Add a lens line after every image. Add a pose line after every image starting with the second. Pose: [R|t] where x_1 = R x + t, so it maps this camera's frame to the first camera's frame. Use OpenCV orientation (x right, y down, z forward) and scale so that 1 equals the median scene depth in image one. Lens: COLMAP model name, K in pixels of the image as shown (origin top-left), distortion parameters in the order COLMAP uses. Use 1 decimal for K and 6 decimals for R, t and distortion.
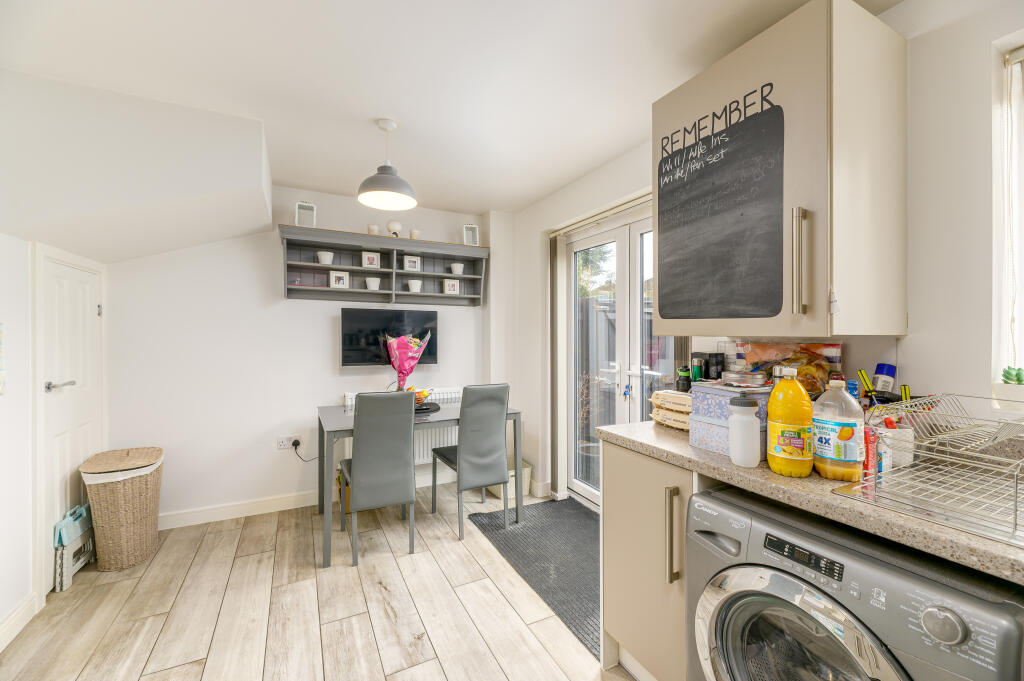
lens RADIAL K [[410.6, 0, 507.2], [0, 410.6, 348.7], [0, 0, 1]] dist [-0.001467, -0.000084]
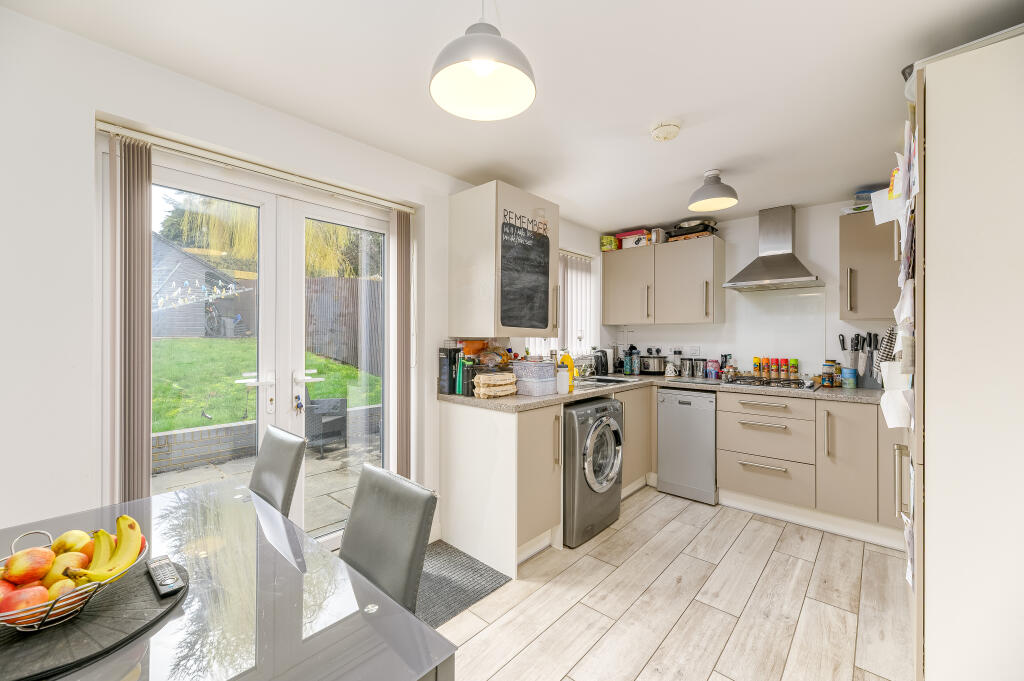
lens RADIAL K [[405.7, 0, 512.0], [0, 405.7, 340.5], [0, 0, 1]] dist [-0.001749, -0.000063]
pose [[-0.352350, -0.012596, 0.935783, -1.148091], [0.023521, 0.999474, 0.022309, -0.056022], [-0.935573, 0.029871, -0.351869, 1.642216]]
